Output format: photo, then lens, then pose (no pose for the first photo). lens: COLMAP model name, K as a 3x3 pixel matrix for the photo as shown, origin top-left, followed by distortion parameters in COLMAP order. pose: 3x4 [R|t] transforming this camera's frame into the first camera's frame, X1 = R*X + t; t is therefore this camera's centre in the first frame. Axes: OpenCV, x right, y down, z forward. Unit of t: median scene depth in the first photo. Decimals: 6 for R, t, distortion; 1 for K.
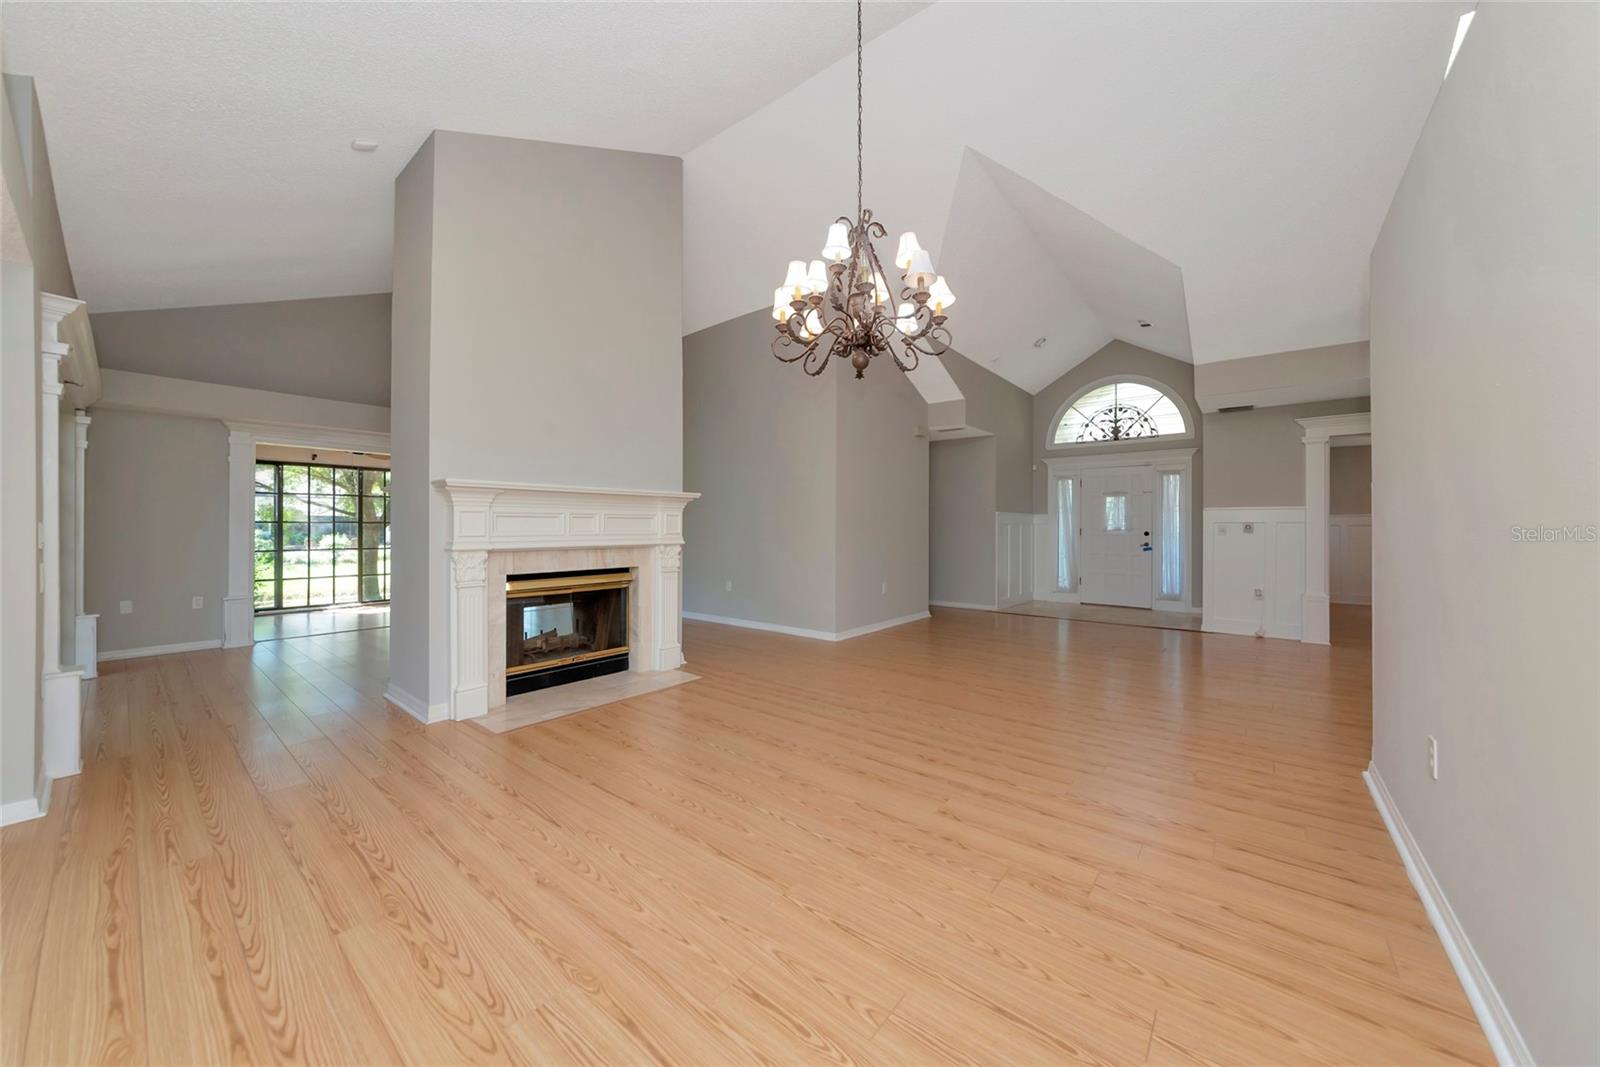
lens RADIAL K [[566.9, 0, 799.7], [0, 566.9, 512.7], [0, 0, 1]] dist [0.007870, -0.000119]
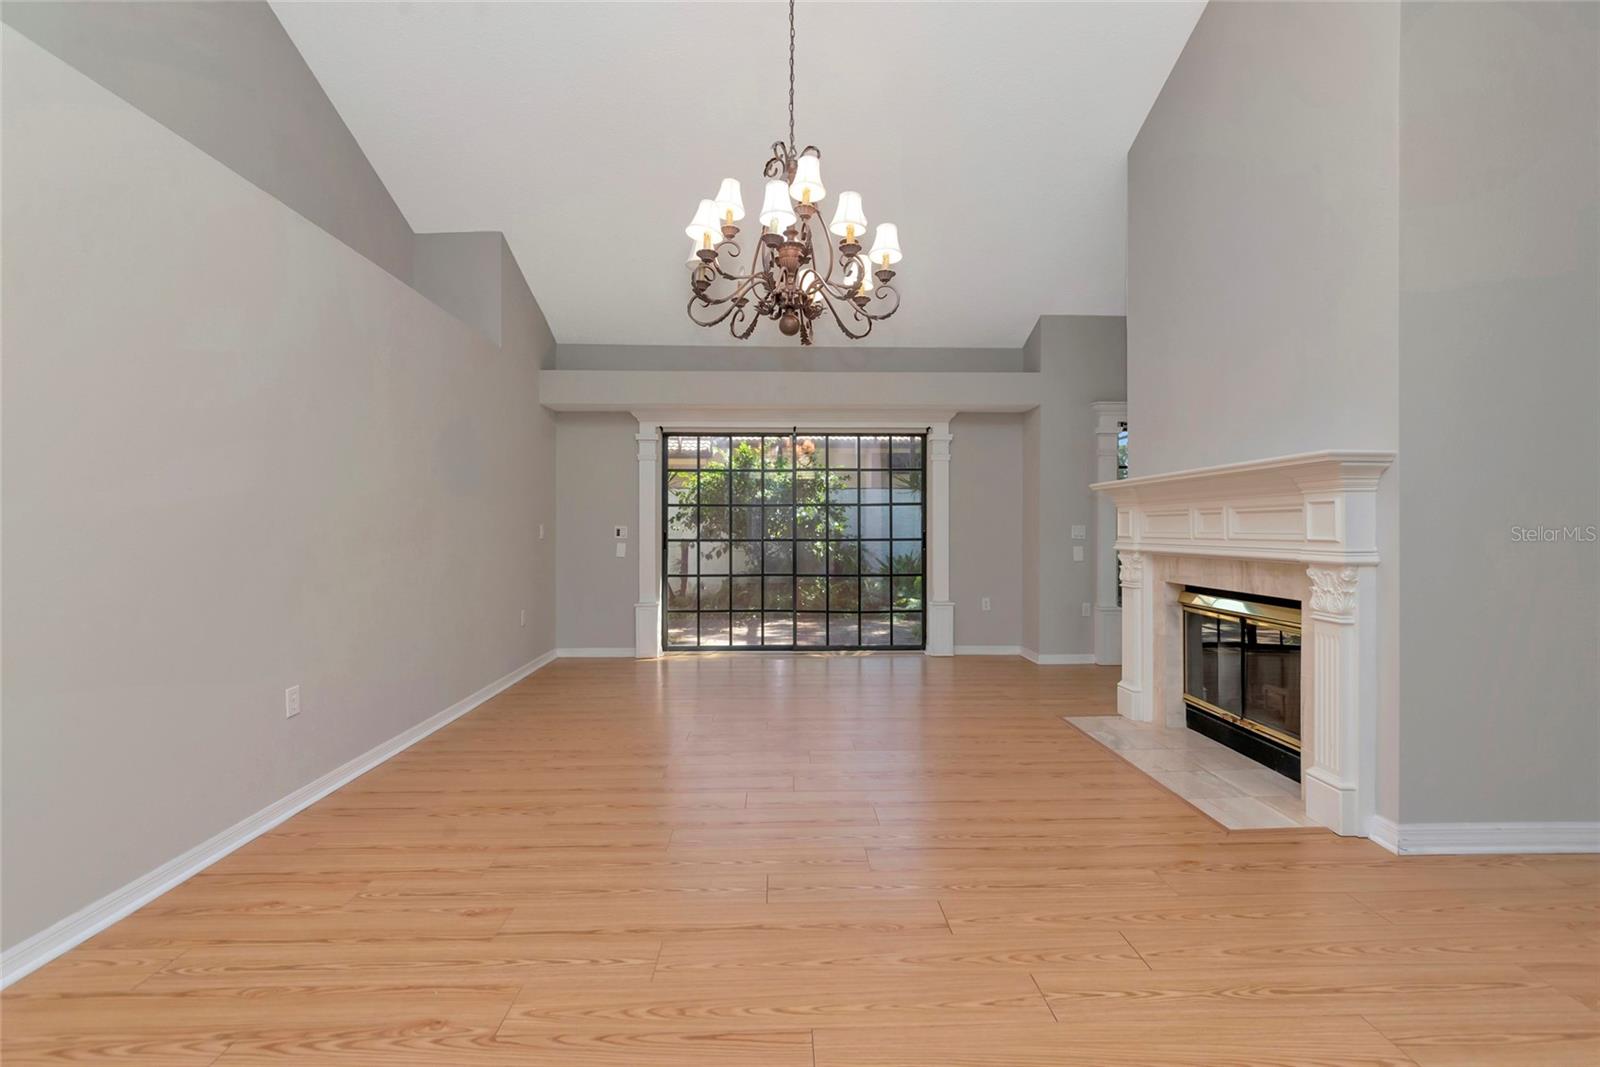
lens RADIAL K [[671.4, 0, 800.0], [0, 671.4, 533.5], [0, 0, 1]] dist [-0.000499, -0.000278]
pose [[-0.762199, 0.002781, -0.647337, 0.712922], [0.015498, 0.999783, -0.013954, 0.046746], [0.647157, -0.020668, -0.762076, 1.724886]]
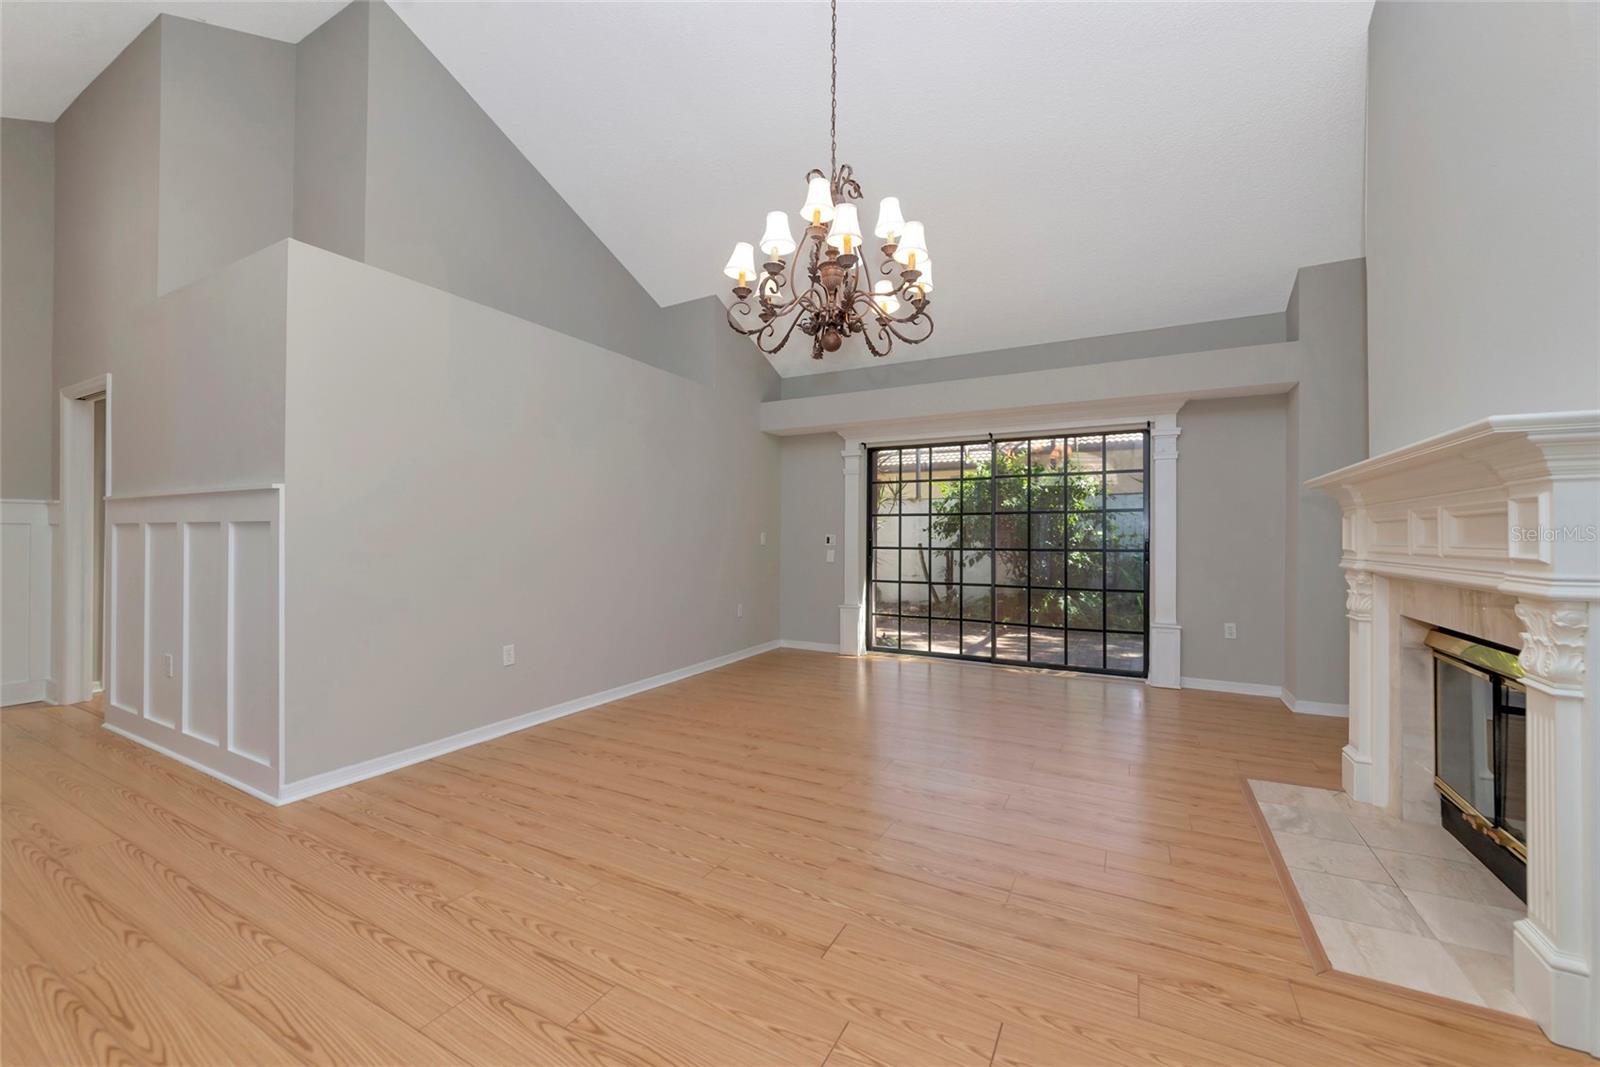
lens RADIAL K [[633.6, 0, 790.5], [0, 633.6, 538.0], [0, 0, 1]] dist [-0.010266, 0.003501]
pose [[-0.984840, -0.006545, -0.173343, 0.326397], [-0.002536, 0.999724, -0.023335, 0.049120], [0.173448, -0.022541, -0.984585, 1.896460]]
